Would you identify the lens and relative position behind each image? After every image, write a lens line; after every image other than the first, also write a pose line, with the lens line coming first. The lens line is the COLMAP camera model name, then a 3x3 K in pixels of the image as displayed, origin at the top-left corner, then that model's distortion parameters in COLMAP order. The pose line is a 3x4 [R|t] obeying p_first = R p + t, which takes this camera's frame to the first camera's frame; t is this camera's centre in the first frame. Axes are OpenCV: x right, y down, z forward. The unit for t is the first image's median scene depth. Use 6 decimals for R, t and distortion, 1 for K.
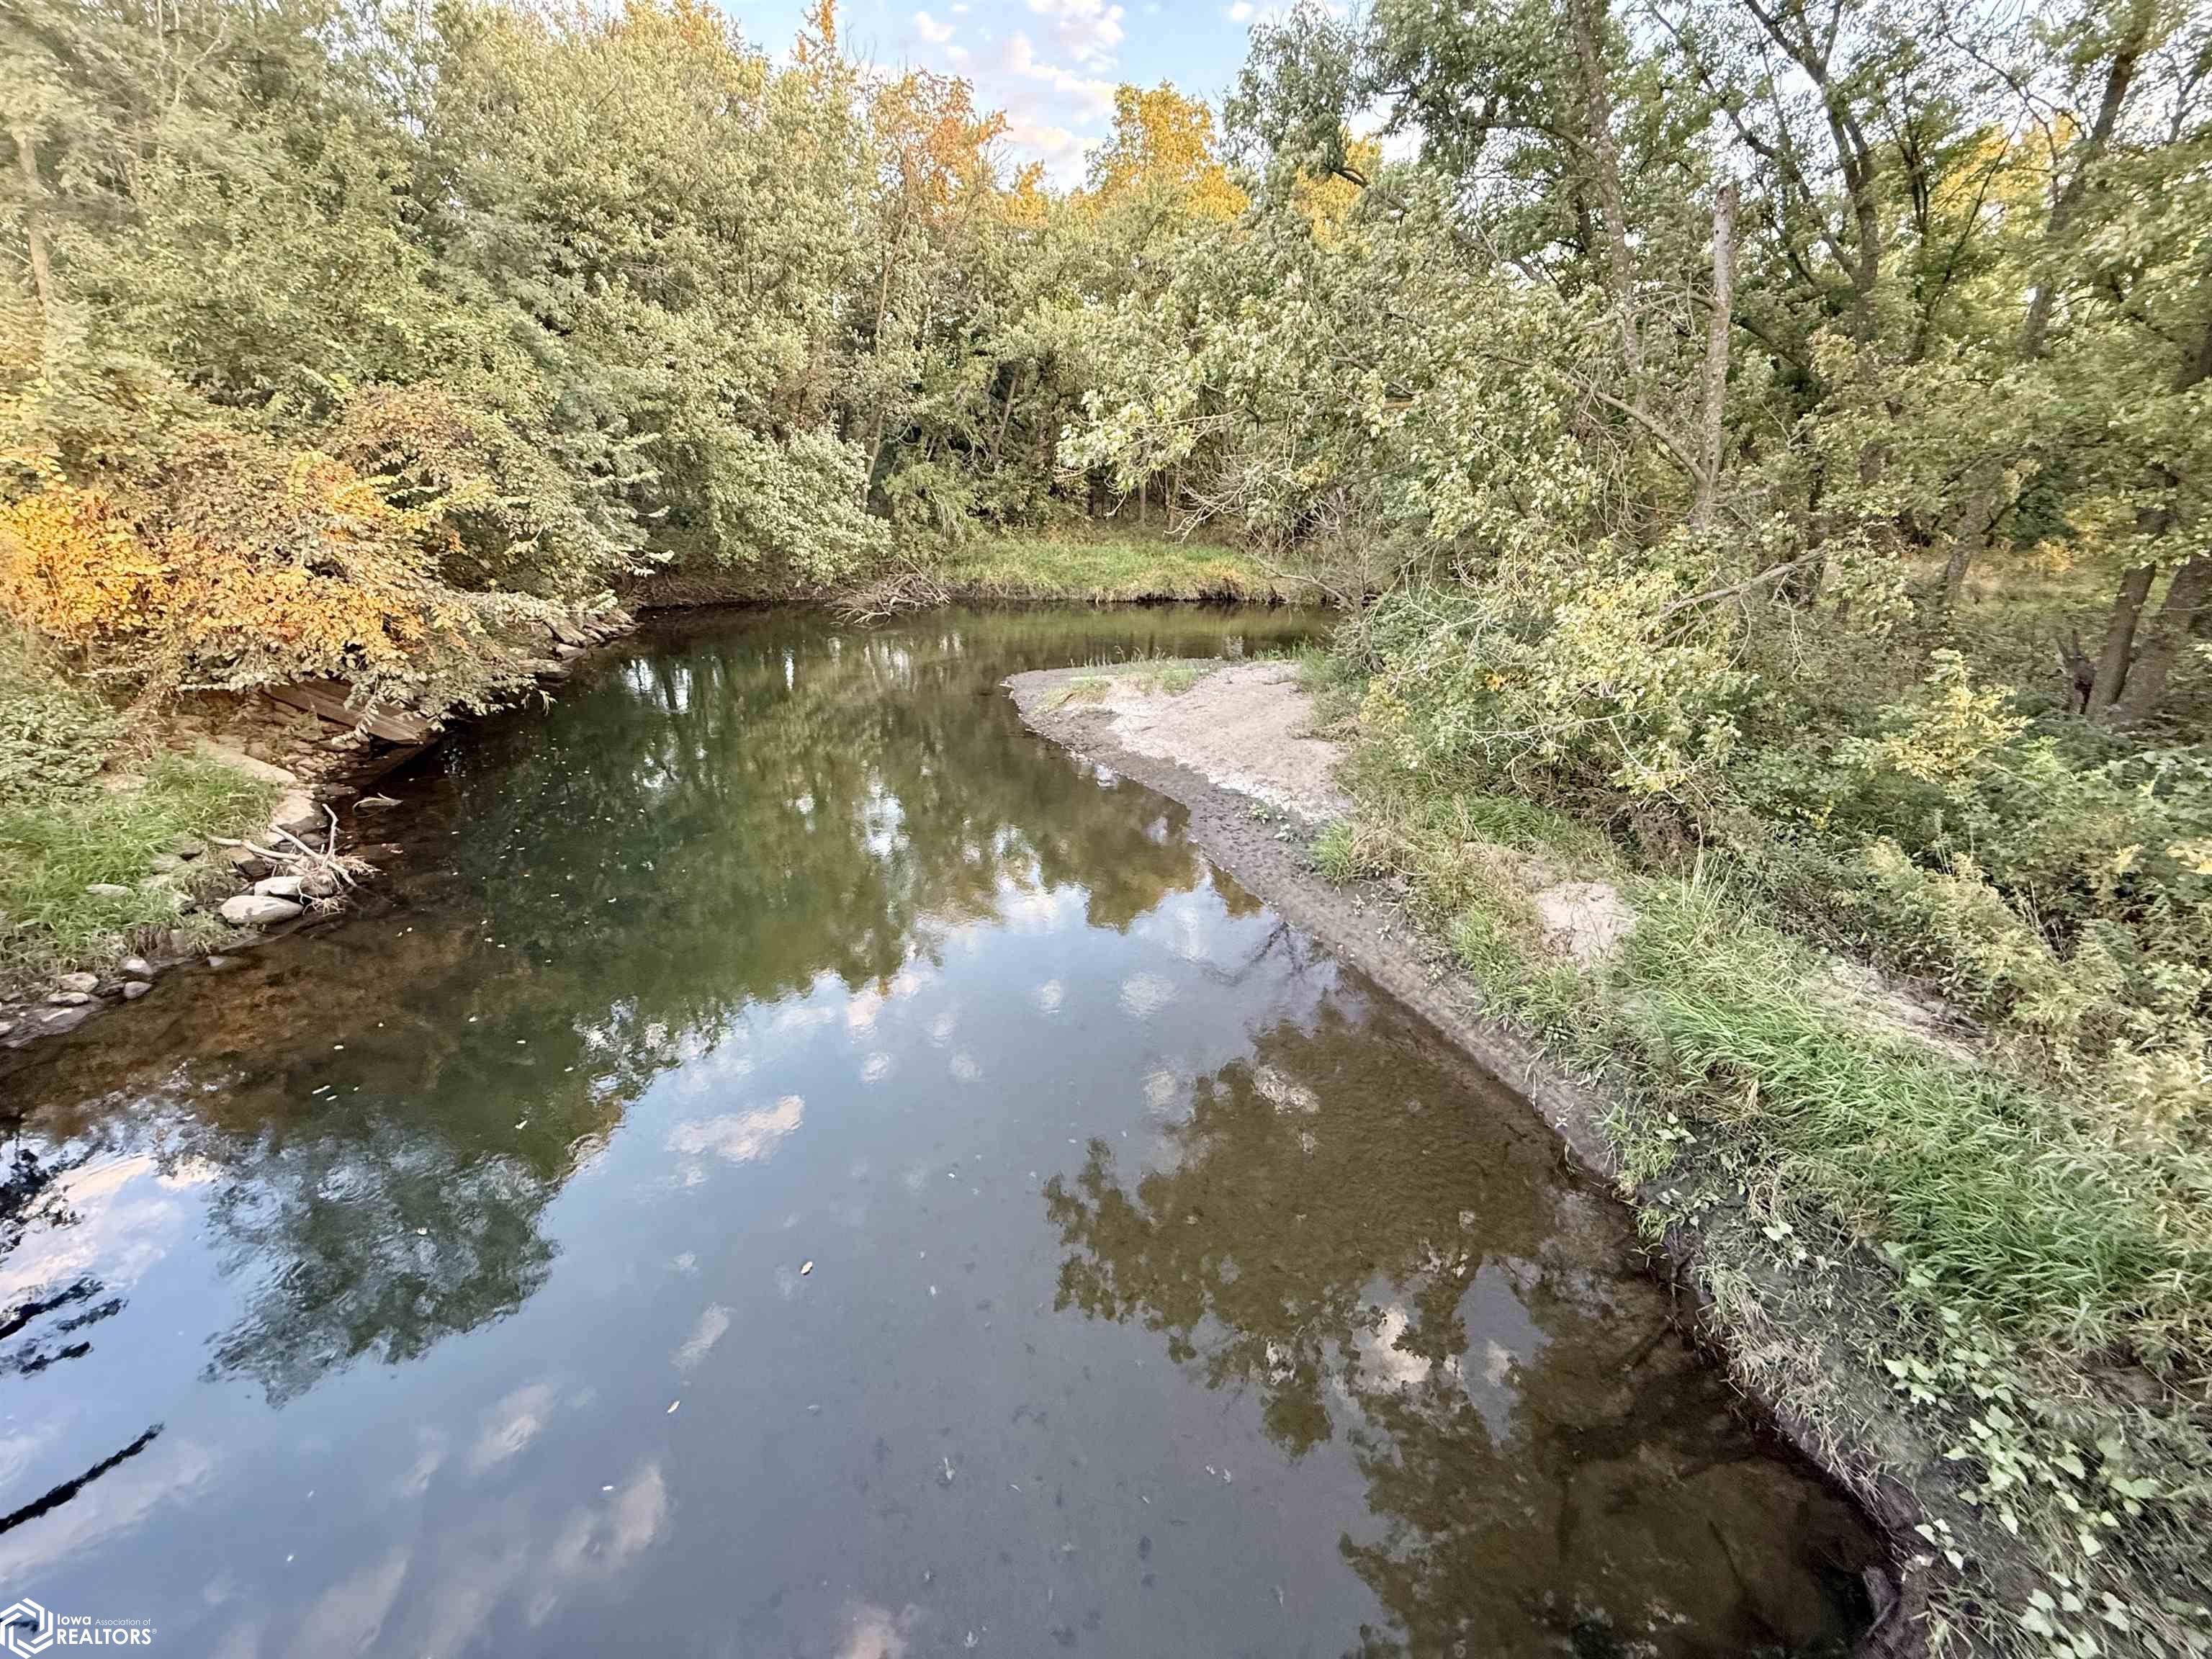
lens RADIAL K [[886.5, 0, 1092.8], [0, 886.5, 829.5], [0, 0, 1]] dist [-0.000098, 0.000045]
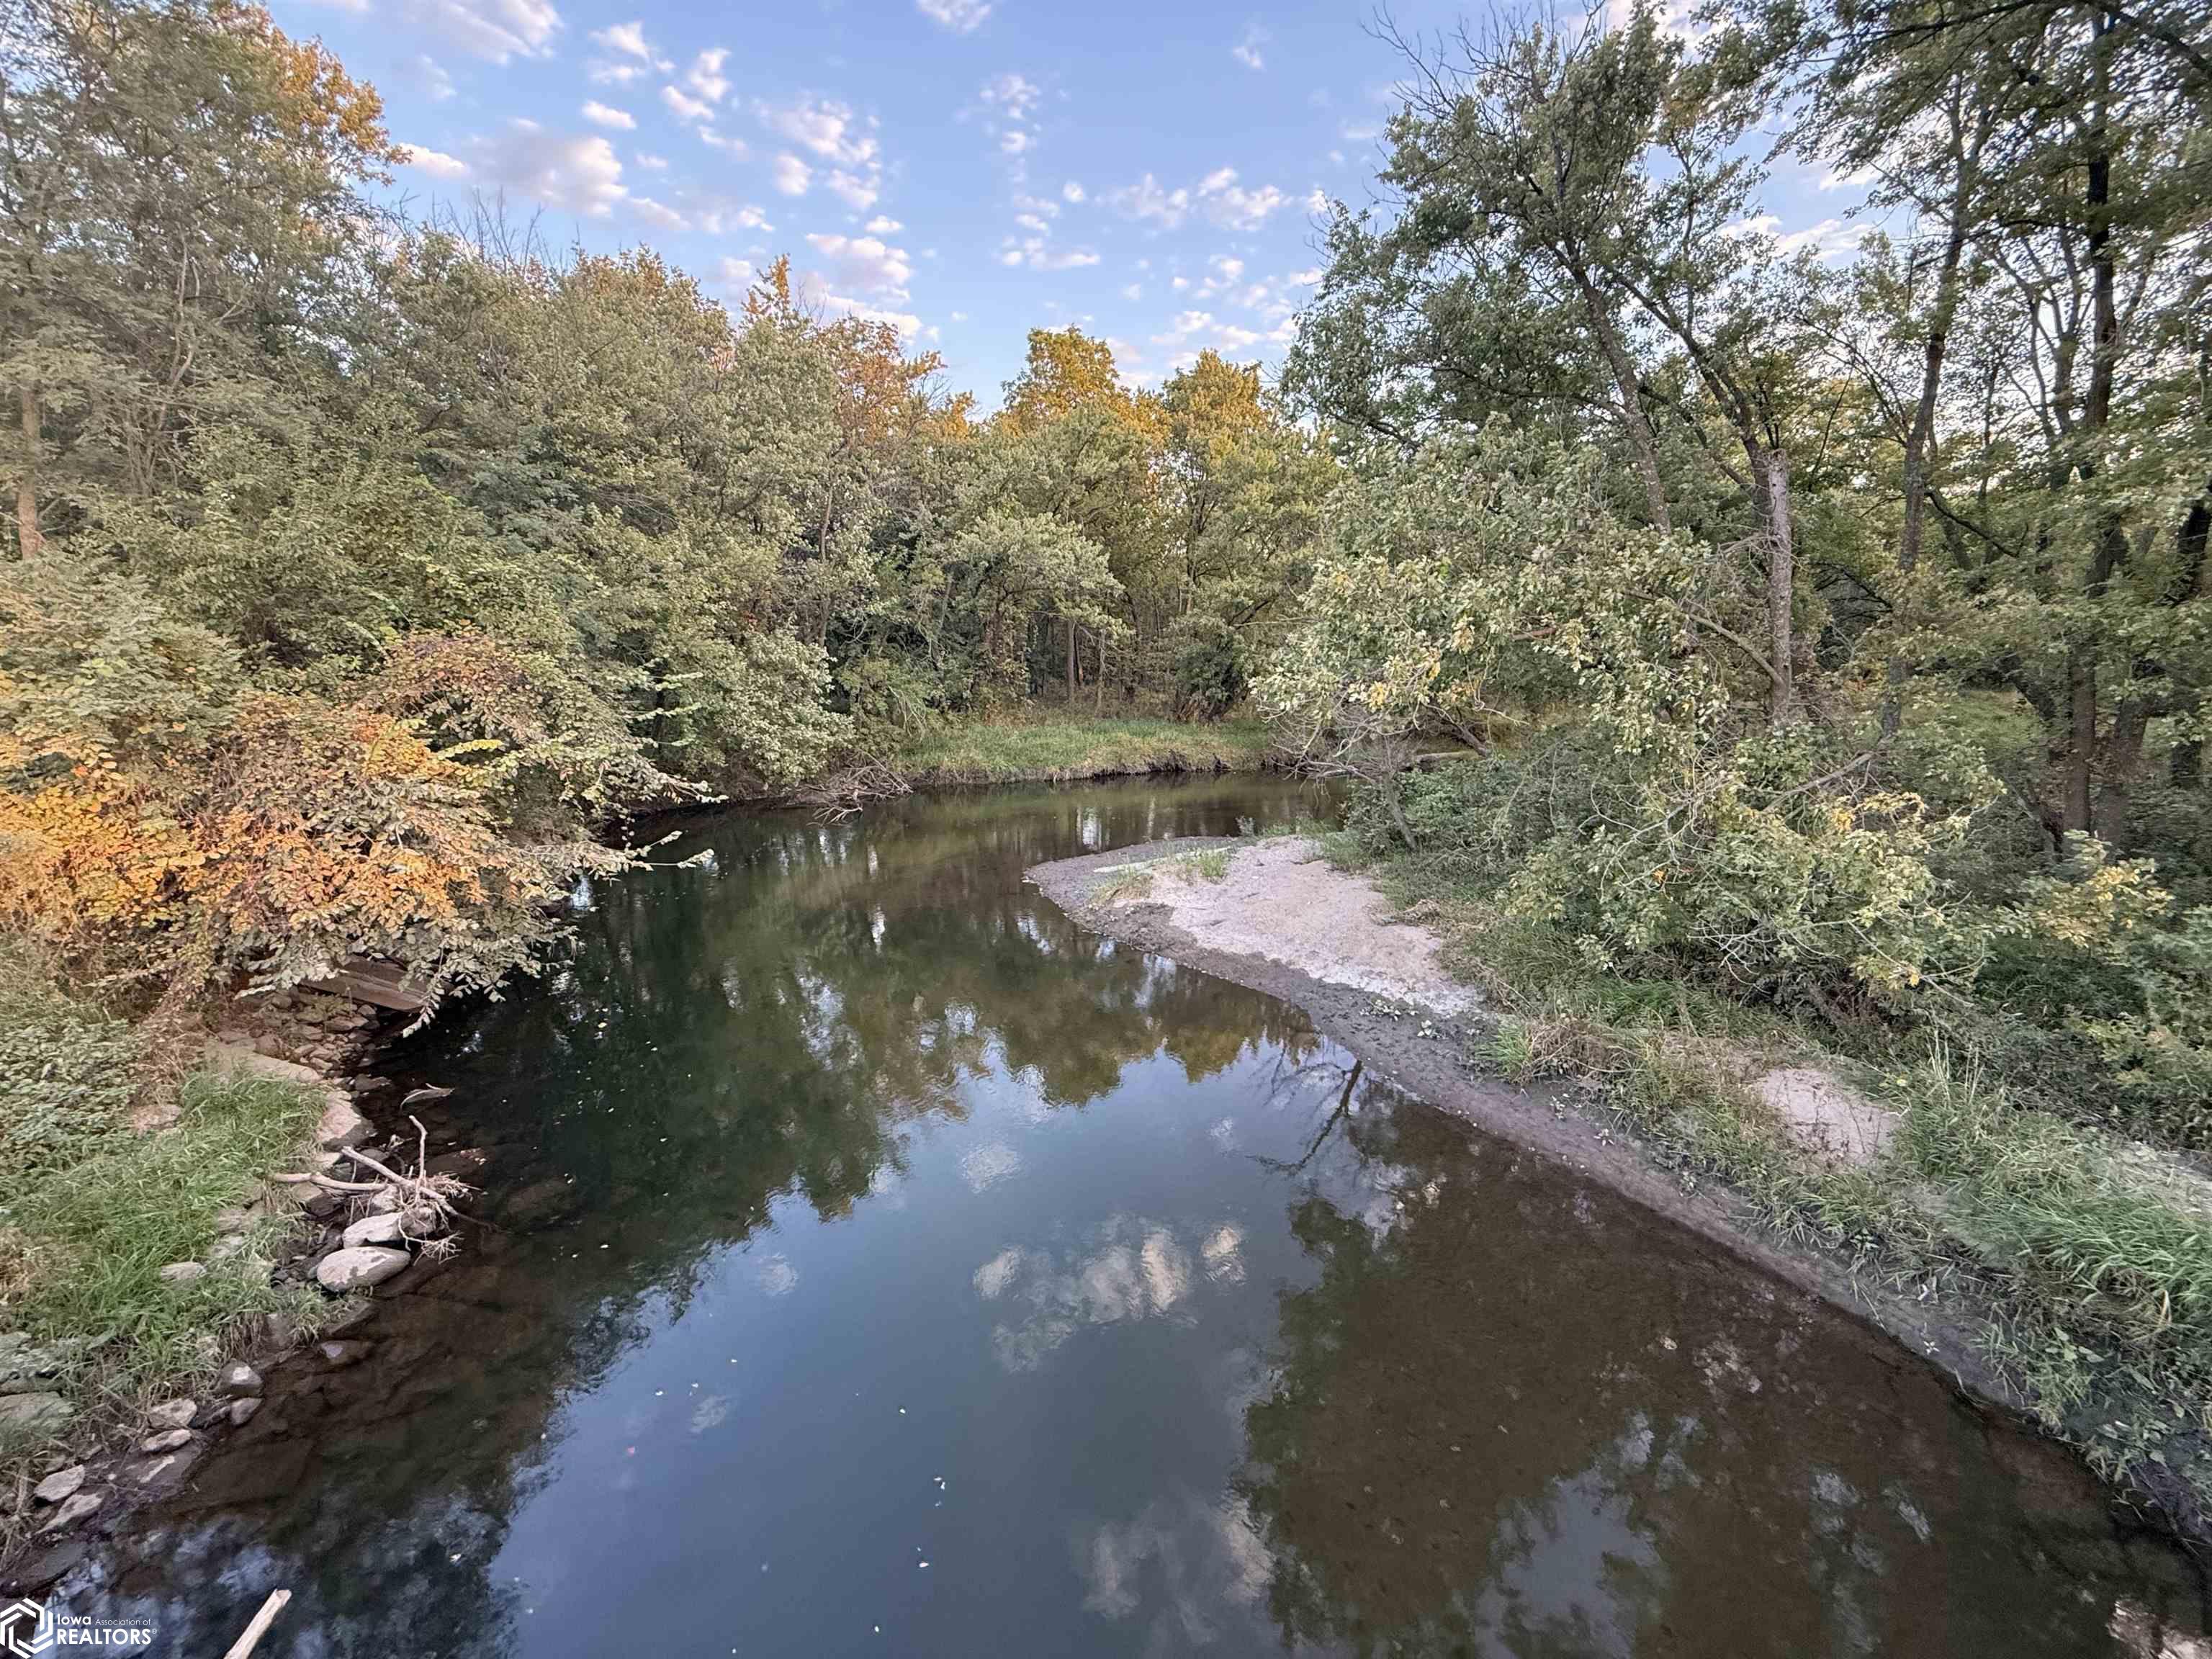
lens RADIAL K [[886.5, 0, 1092.8], [0, 886.5, 829.5], [0, 0, 1]] dist [-0.000098, 0.000045]
pose [[0.989063, -0.068125, 0.130817, -0.232371], [0.089851, 0.981665, -0.168111, -0.072281], [-0.116966, 0.178027, 0.977049, 0.029946]]
